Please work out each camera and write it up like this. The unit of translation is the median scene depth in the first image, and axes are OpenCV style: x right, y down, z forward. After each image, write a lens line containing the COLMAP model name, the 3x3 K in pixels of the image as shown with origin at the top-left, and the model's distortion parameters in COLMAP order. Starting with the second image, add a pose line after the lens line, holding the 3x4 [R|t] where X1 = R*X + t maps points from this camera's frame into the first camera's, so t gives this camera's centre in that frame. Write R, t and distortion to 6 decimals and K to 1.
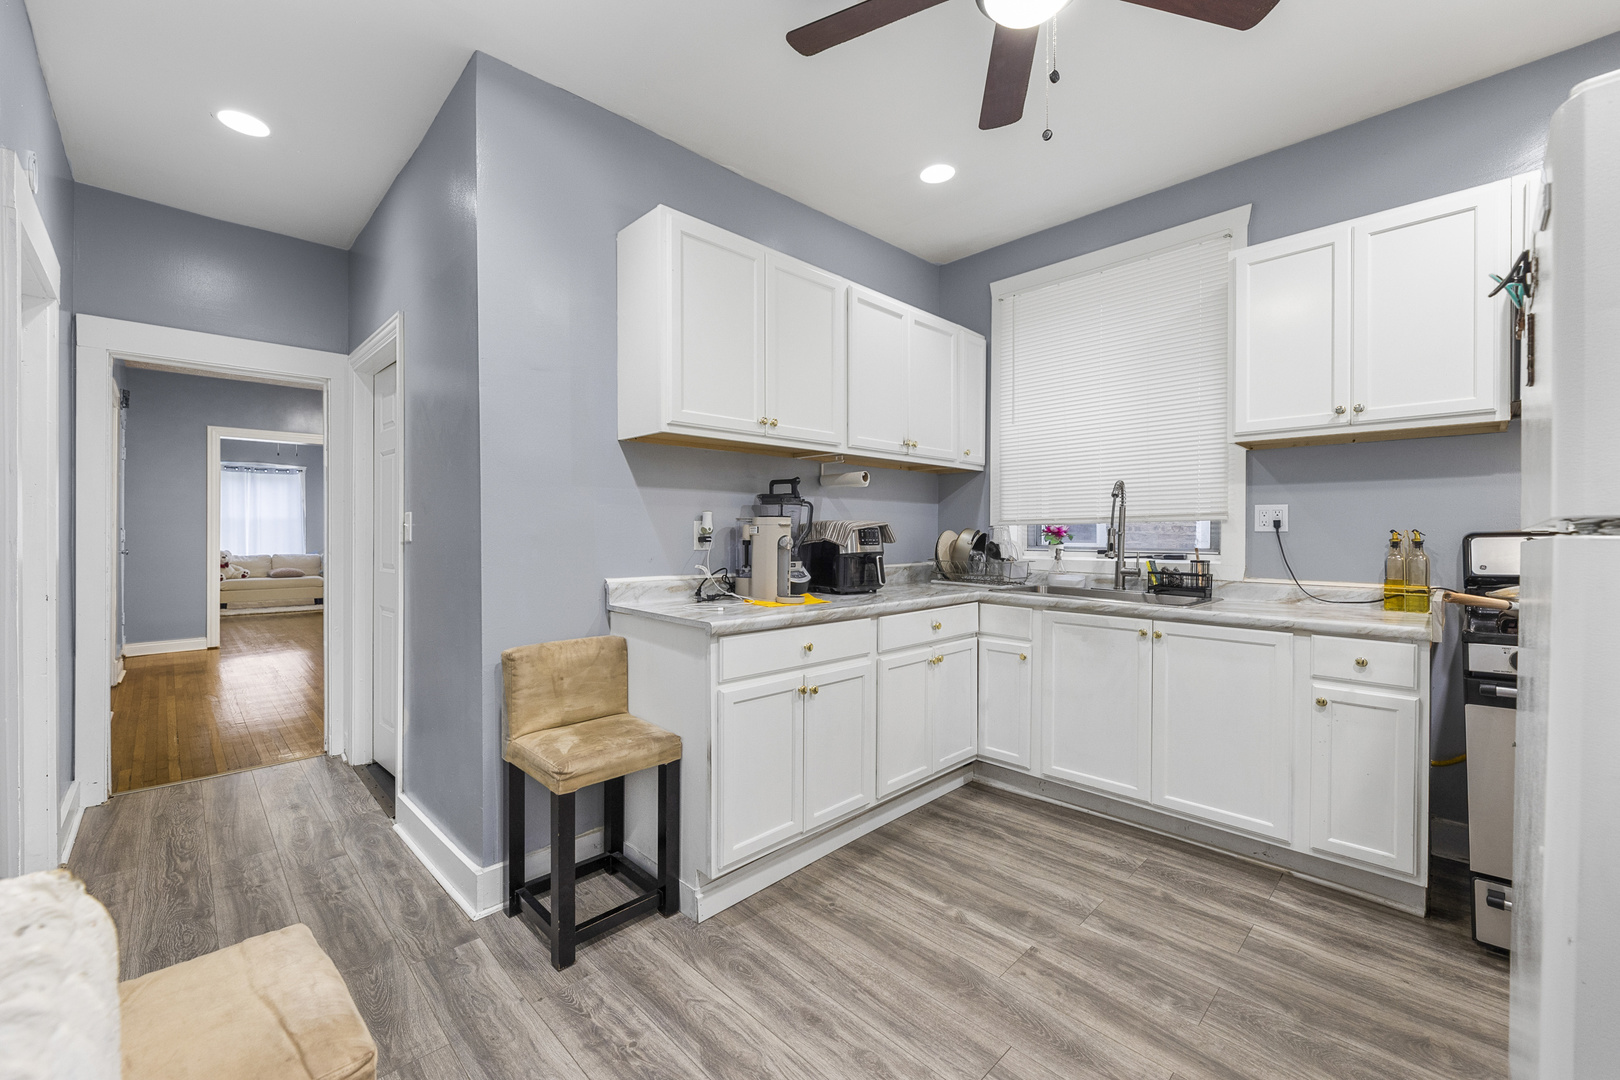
lens RADIAL K [[650.9, 0, 800.6], [0, 650.9, 536.3], [0, 0, 1]] dist [-0.000736, 0.000360]
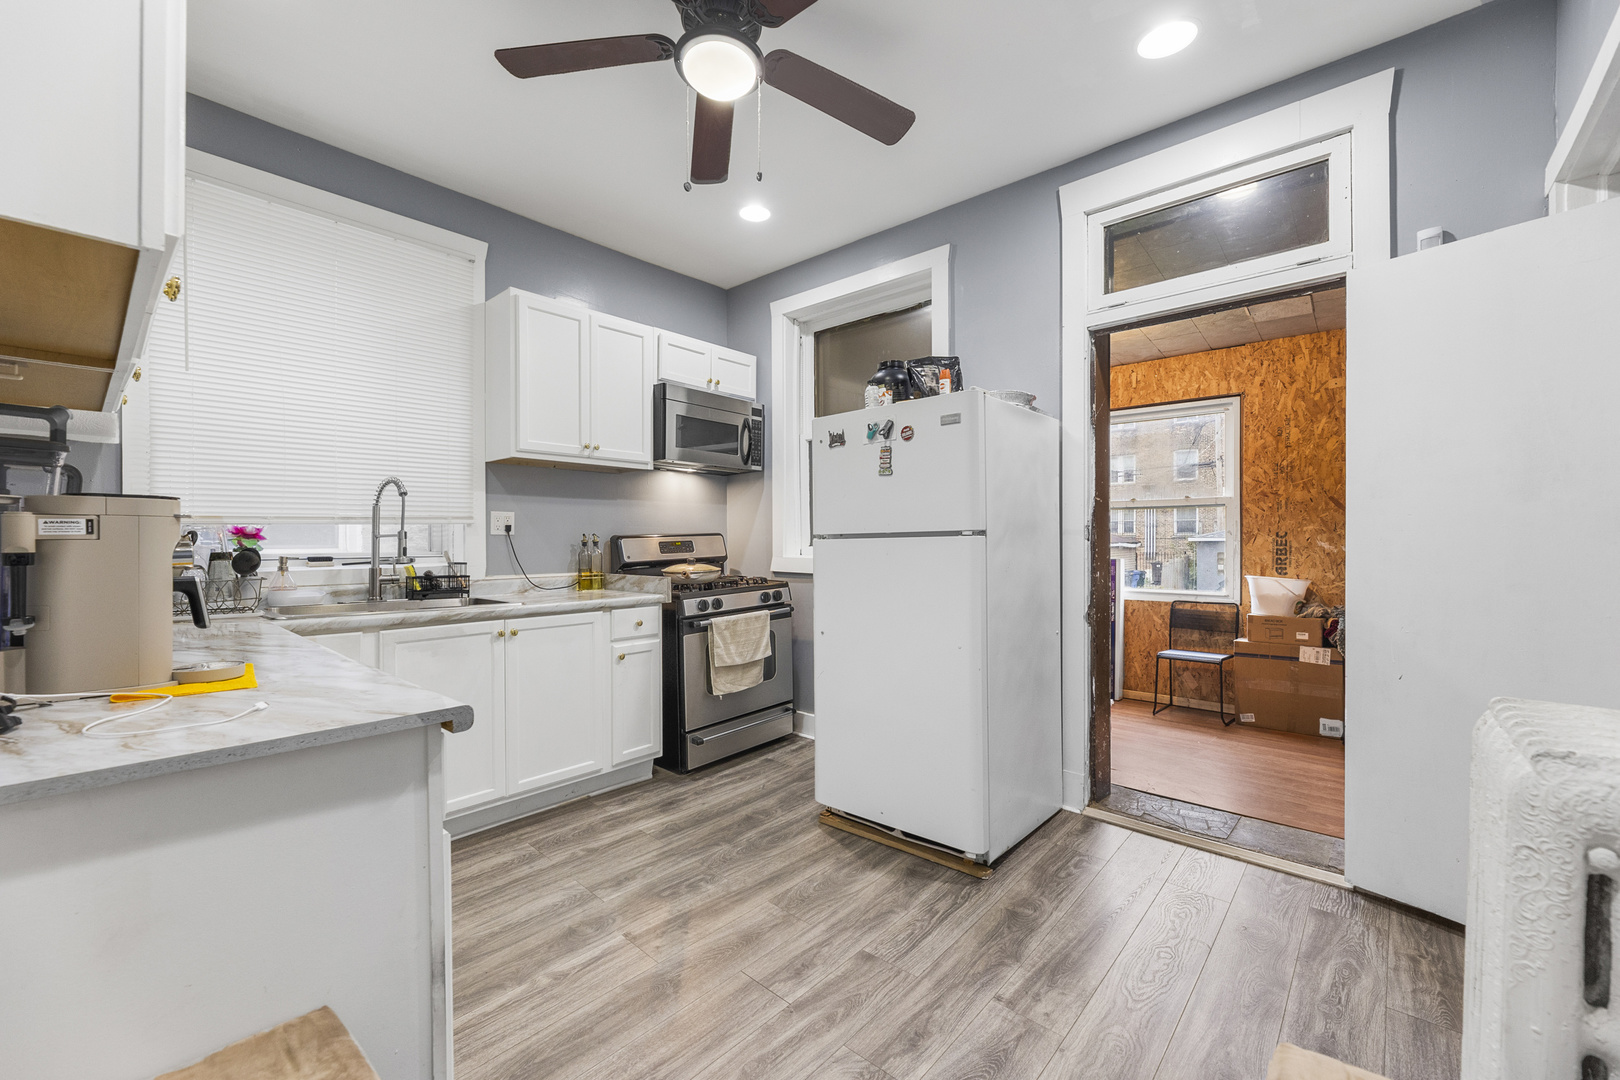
lens RADIAL K [[650.9, 0, 809.1], [0, 650.9, 540.2], [0, 0, 1]] dist [-0.000736, 0.000360]
pose [[-0.068602, -0.005090, 0.997631, -0.597418], [0.005829, 0.999968, 0.005503, -0.000941], [-0.997627, 0.006193, -0.068570, 0.664292]]
